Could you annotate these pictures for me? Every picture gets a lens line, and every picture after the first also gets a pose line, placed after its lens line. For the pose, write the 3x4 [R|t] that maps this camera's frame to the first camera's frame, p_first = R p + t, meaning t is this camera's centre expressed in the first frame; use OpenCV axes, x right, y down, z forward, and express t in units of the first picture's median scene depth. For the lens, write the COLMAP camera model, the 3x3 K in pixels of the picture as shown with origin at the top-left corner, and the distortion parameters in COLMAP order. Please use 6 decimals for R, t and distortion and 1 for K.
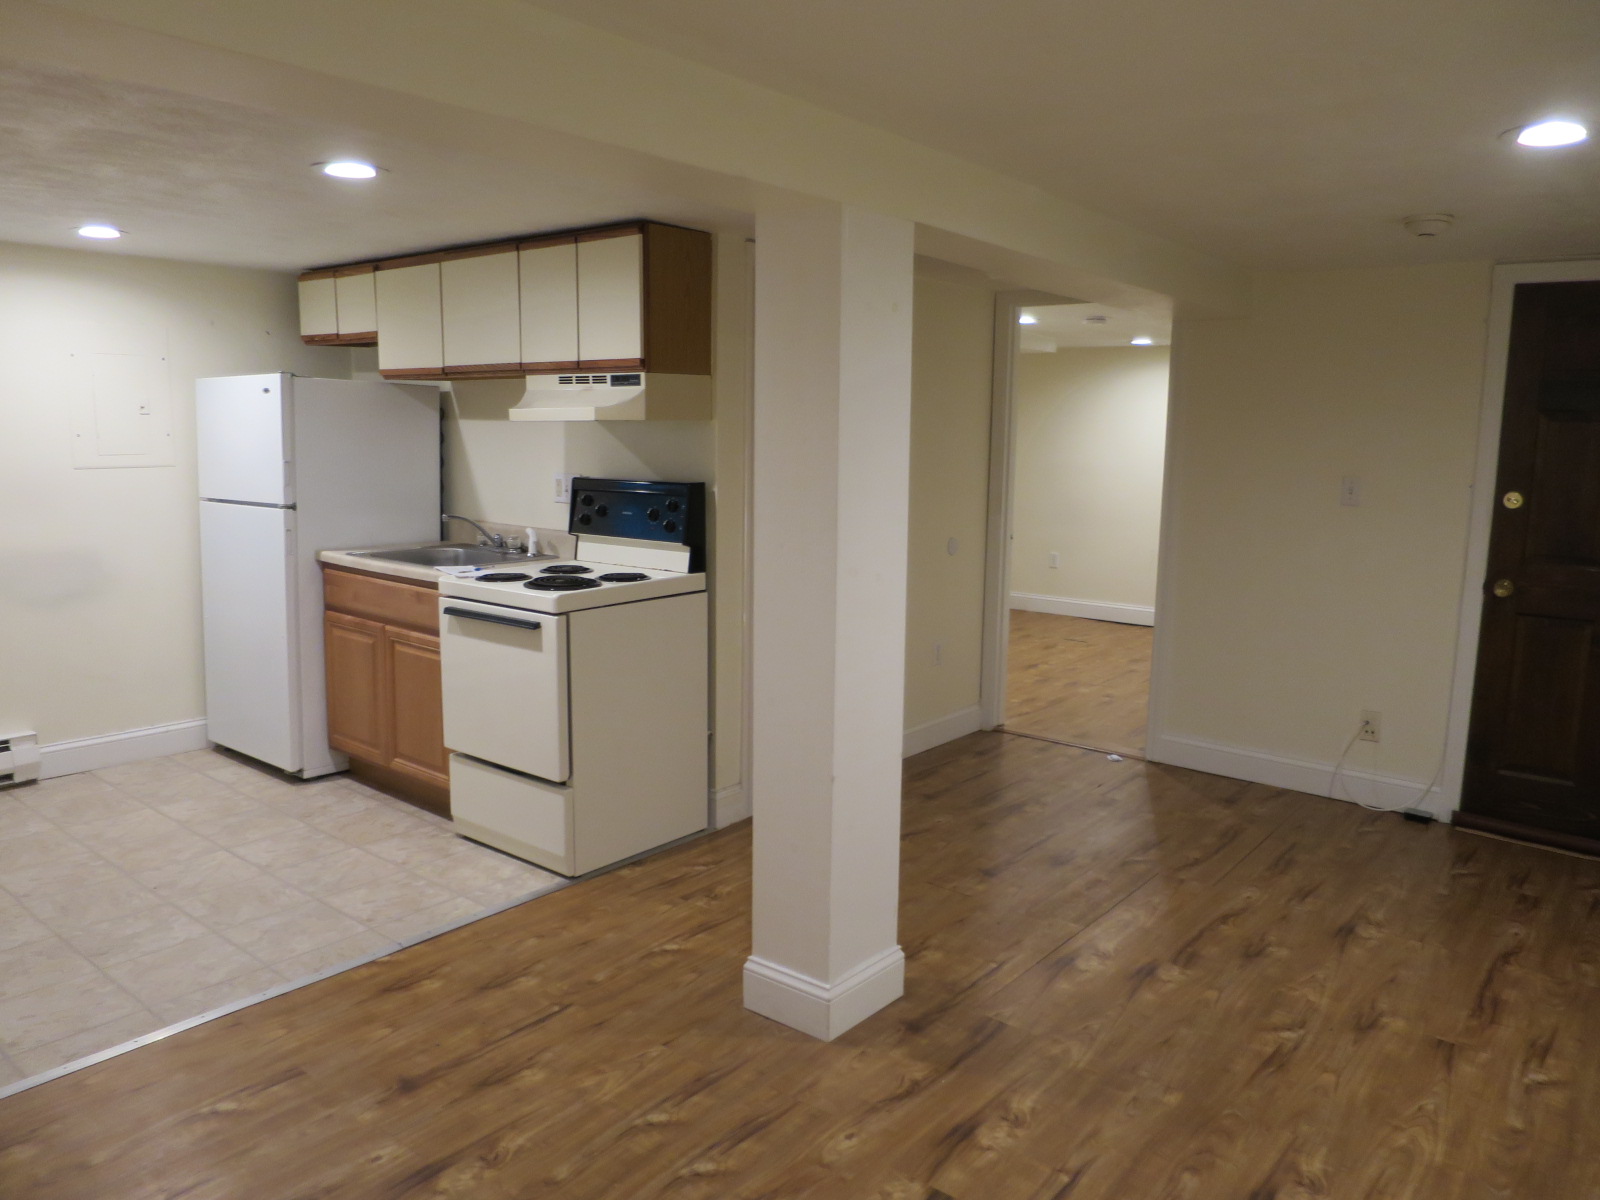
lens RADIAL K [[1143.6, 0, 813.2], [0, 1143.6, 602.2], [0, 0, 1]] dist [-0.055945, 0.012670]
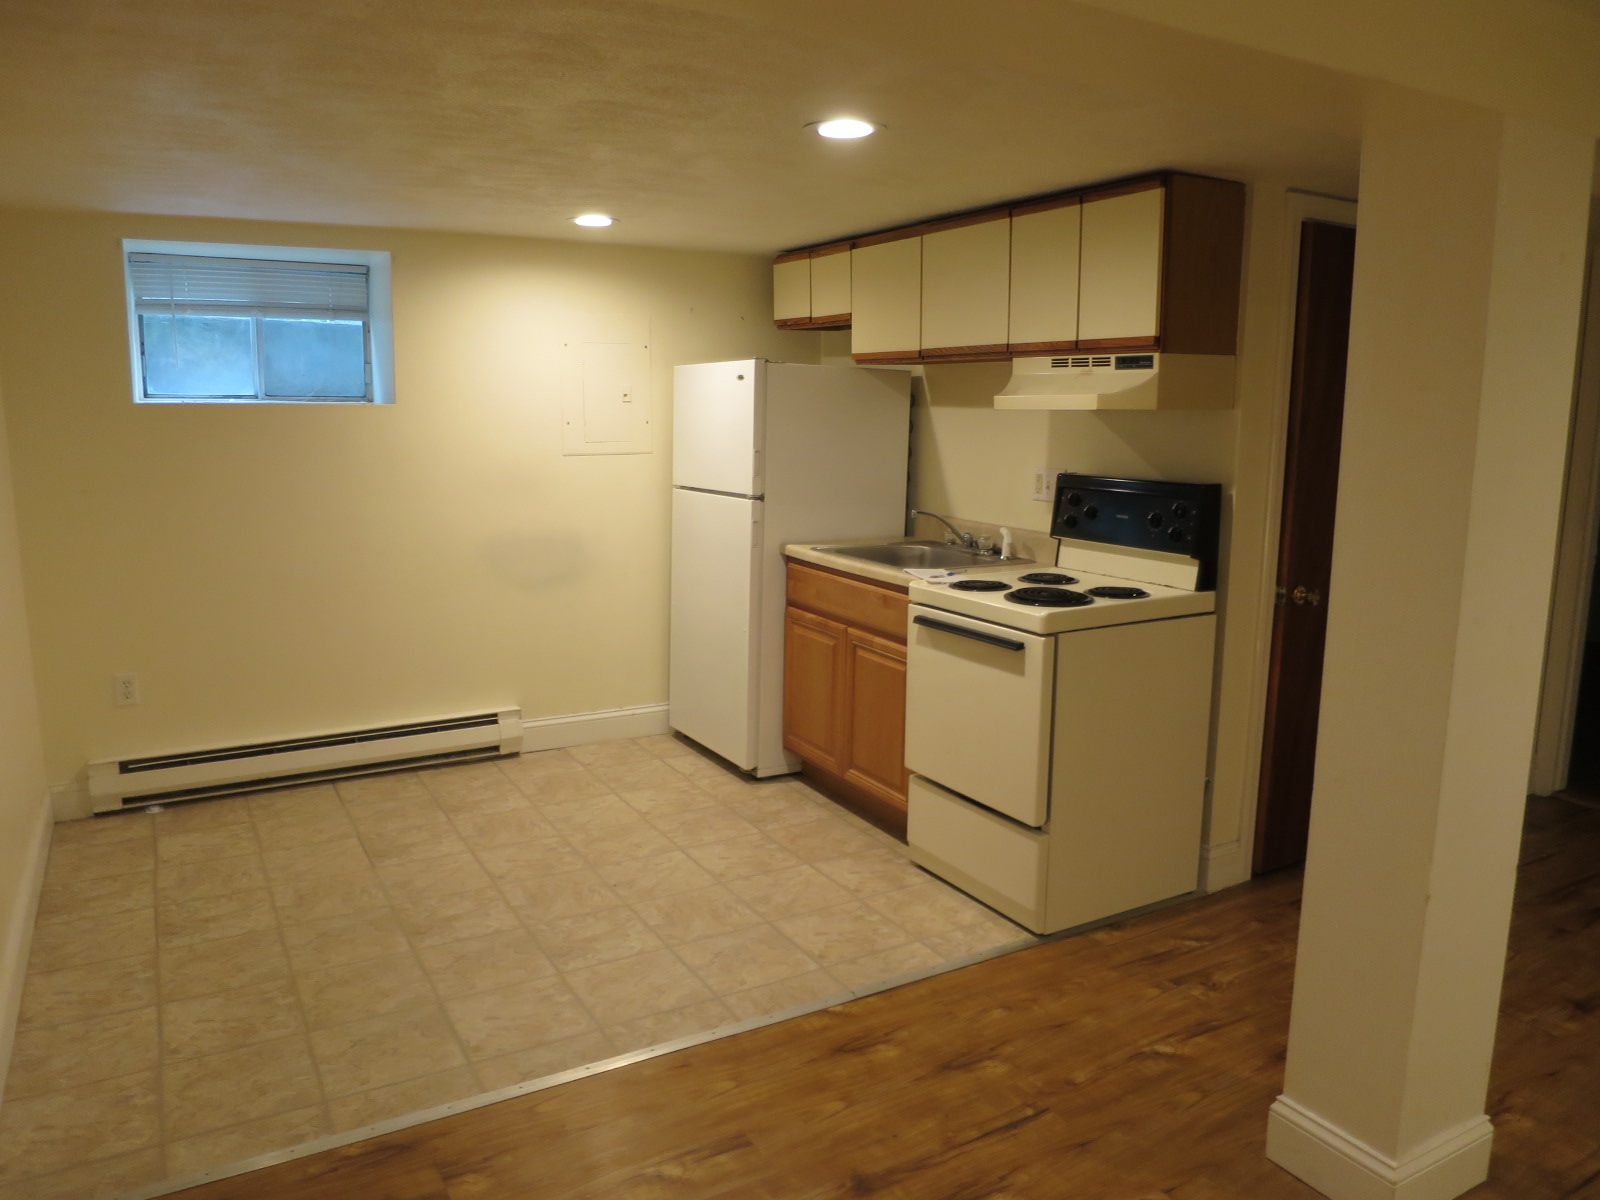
lens RADIAL K [[1149.0, 0, 808.3], [0, 1149.0, 603.1], [0, 0, 1]] dist [-0.059427, 0.004010]
pose [[0.929619, 0.054492, -0.364470, -0.071821], [-0.048450, 0.998495, 0.025709, -0.025881], [0.365322, -0.006241, 0.930860, 0.119773]]
